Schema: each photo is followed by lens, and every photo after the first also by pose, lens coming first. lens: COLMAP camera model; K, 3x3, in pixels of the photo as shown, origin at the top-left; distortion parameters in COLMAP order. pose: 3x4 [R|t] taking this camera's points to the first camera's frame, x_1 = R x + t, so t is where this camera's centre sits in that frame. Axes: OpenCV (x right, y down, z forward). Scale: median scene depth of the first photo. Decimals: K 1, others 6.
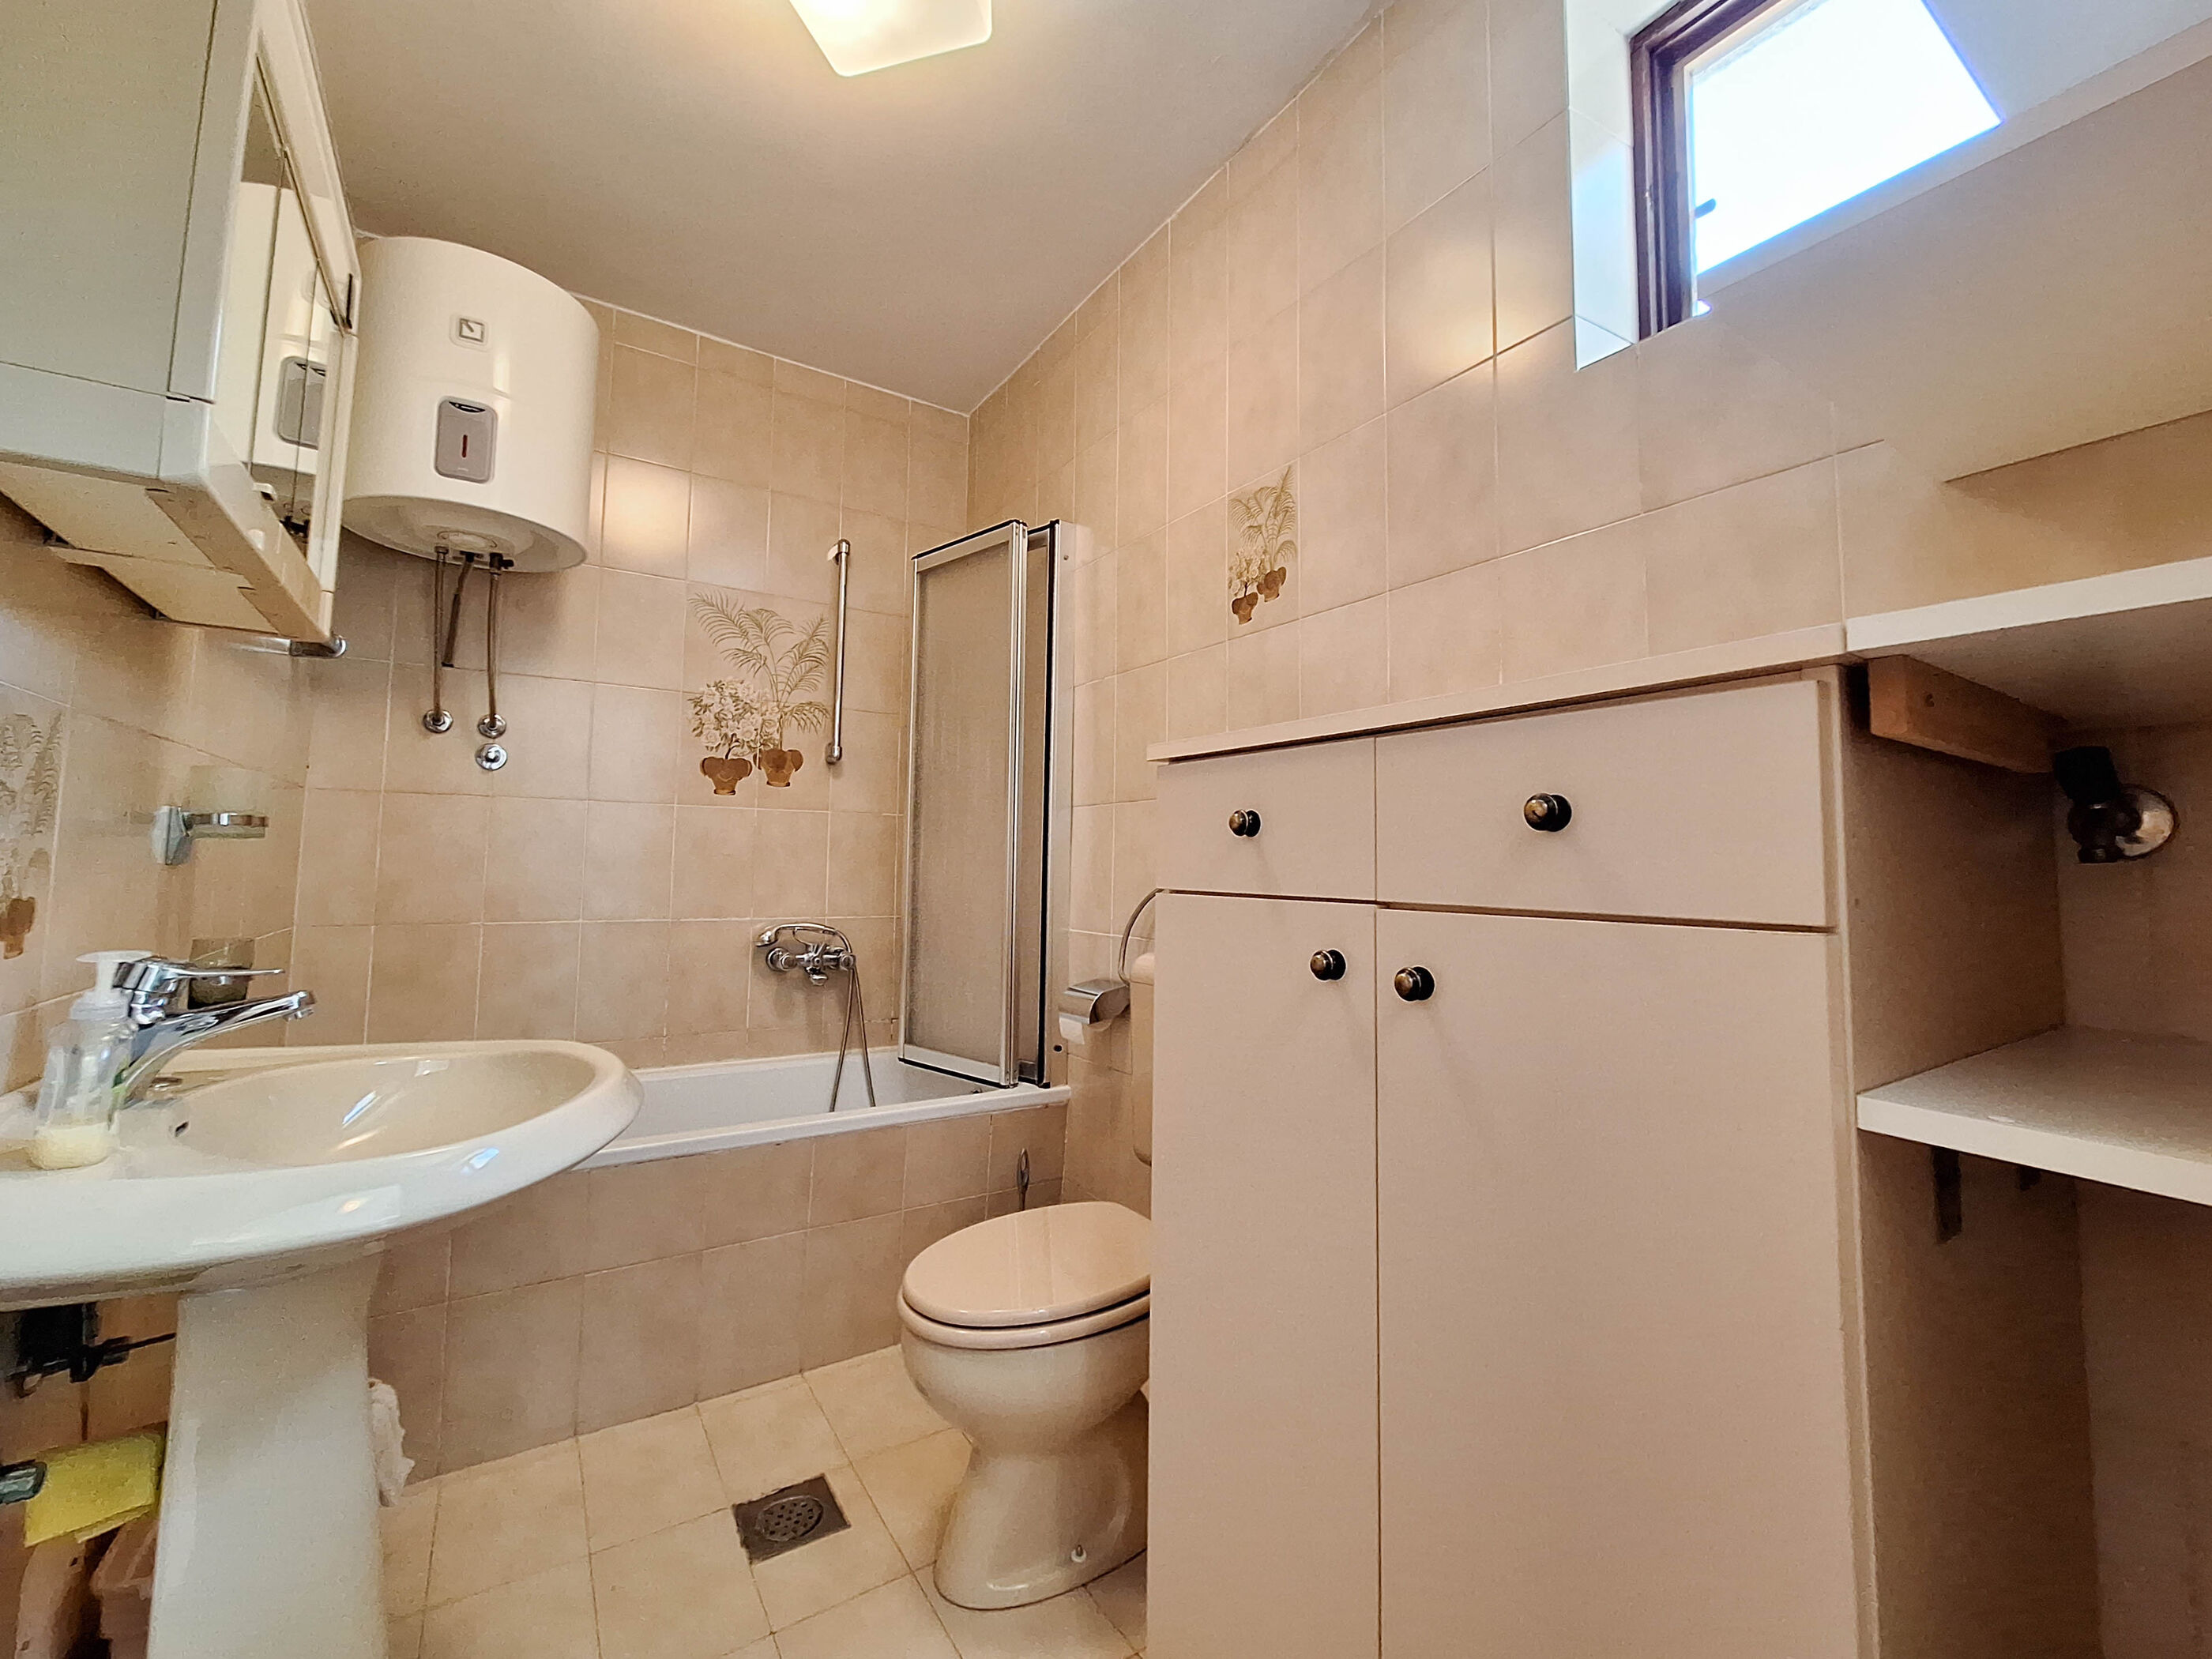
lens RADIAL K [[851.7, 0, 1118.2], [0, 851.7, 833.0], [0, 0, 1]] dist [-0.006123, 0.001010]
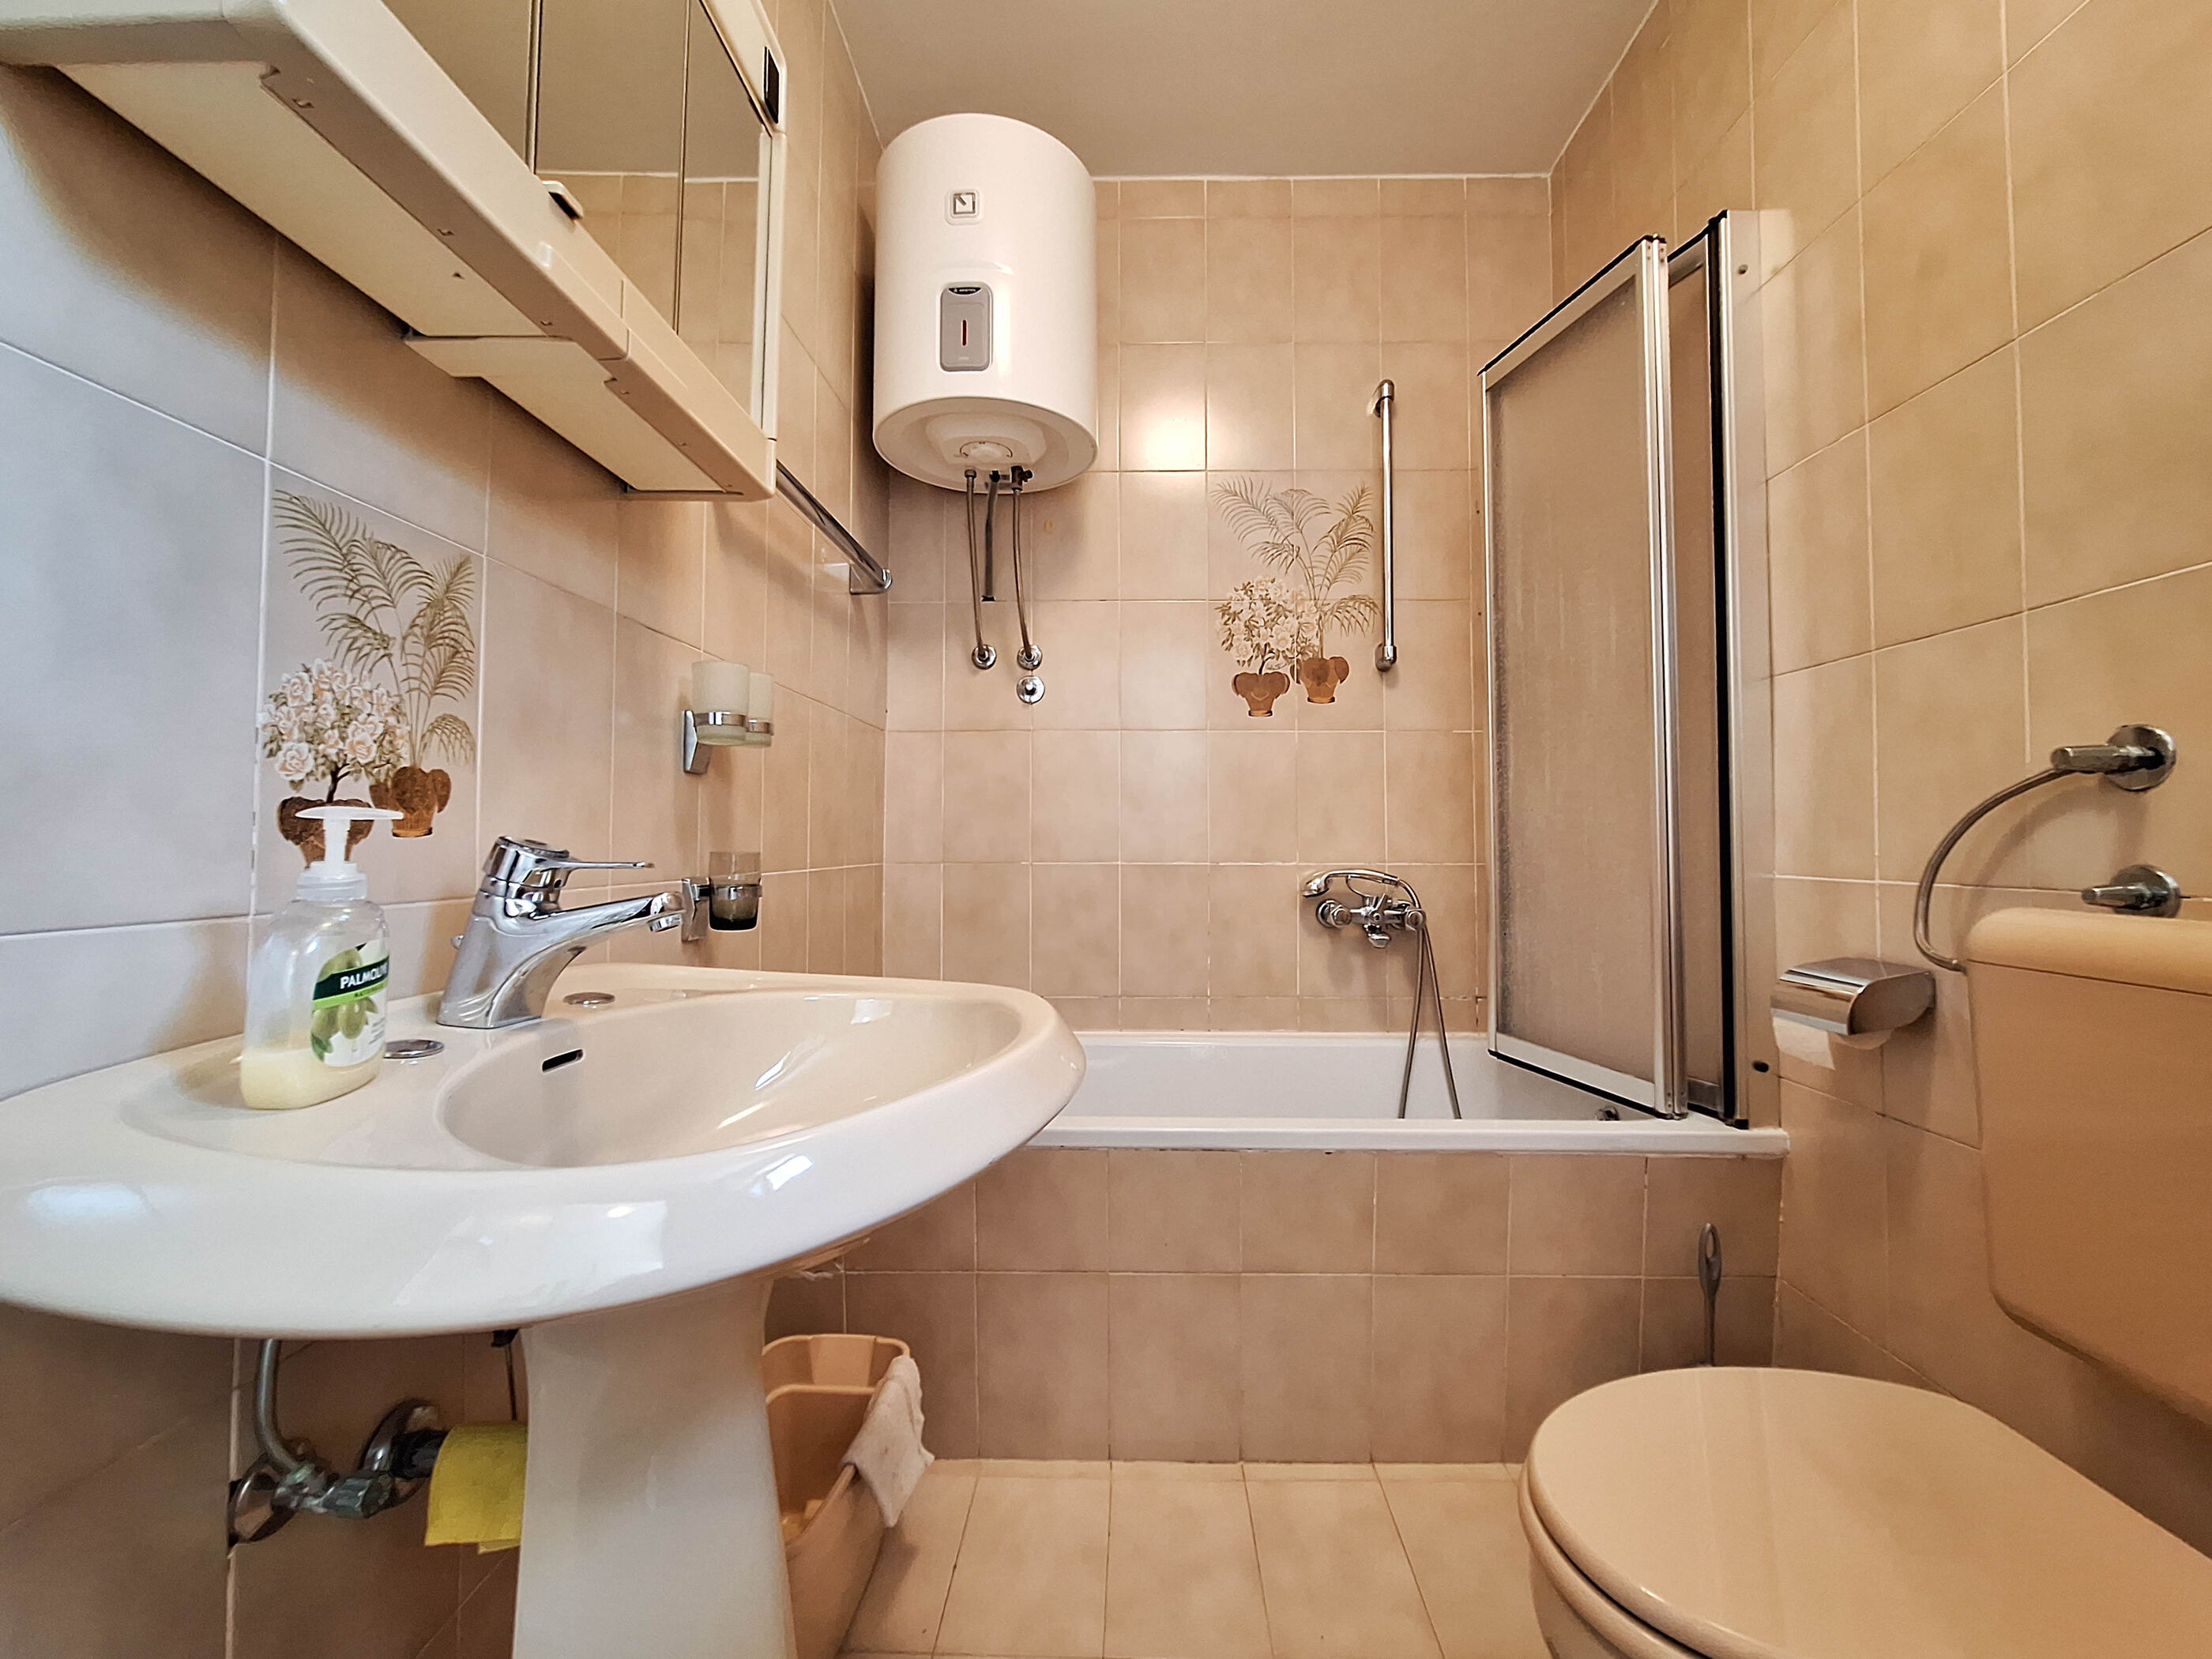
lens RADIAL K [[851.7, 0, 1127.8], [0, 851.7, 827.8], [0, 0, 1]] dist [-0.006123, 0.001010]
pose [[0.805056, -0.033123, -0.592273, -0.073633], [0.046902, 0.998868, 0.007890, 0.055119], [0.591341, -0.034131, 0.805699, 0.246711]]
